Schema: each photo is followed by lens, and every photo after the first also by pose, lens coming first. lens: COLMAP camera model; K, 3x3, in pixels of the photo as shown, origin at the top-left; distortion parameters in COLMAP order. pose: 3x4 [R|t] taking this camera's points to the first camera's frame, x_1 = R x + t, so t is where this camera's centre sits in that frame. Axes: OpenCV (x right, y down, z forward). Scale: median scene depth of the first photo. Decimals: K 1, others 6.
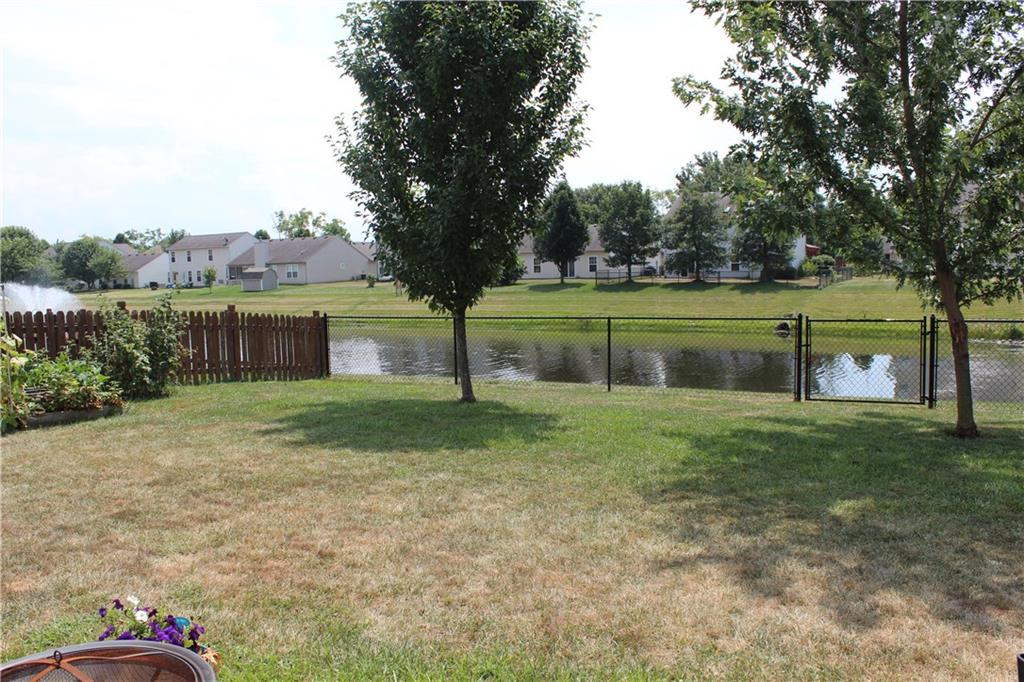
lens RADIAL K [[864.1, 0, 509.0], [0, 864.1, 373.6], [0, 0, 1]] dist [-0.150122, 0.114940]
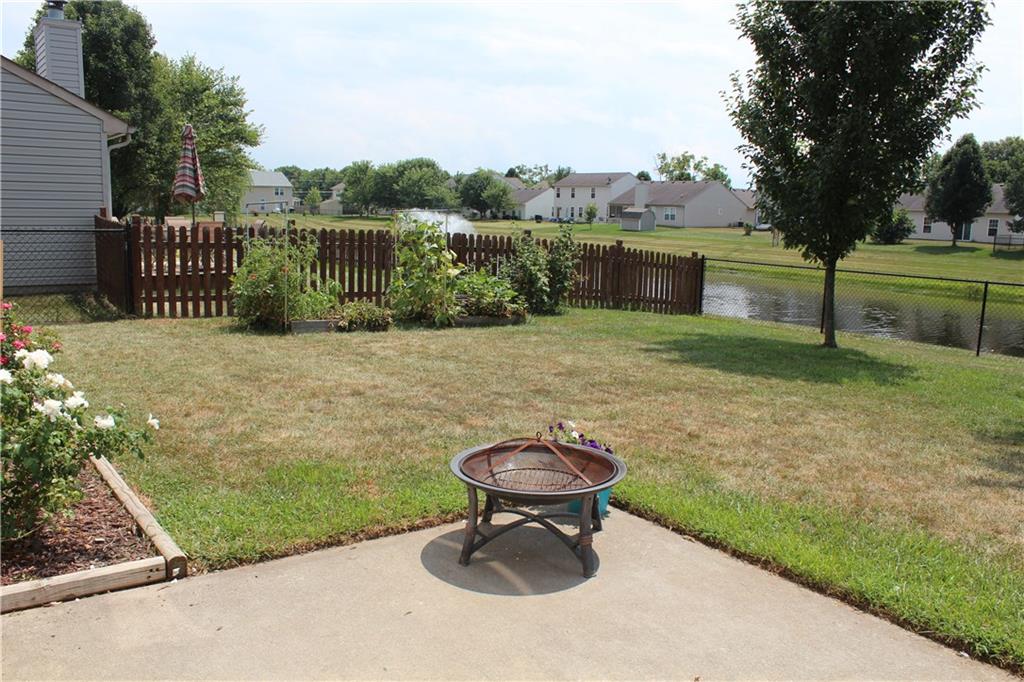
lens RADIAL K [[864.1, 0, 519.2], [0, 864.1, 358.6], [0, 0, 1]] dist [-0.150122, 0.114940]
pose [[0.912631, 0.116107, -0.391948, 0.016051], [-0.097833, 0.992988, 0.066354, 0.015314], [0.396904, -0.022211, 0.917591, -0.119226]]
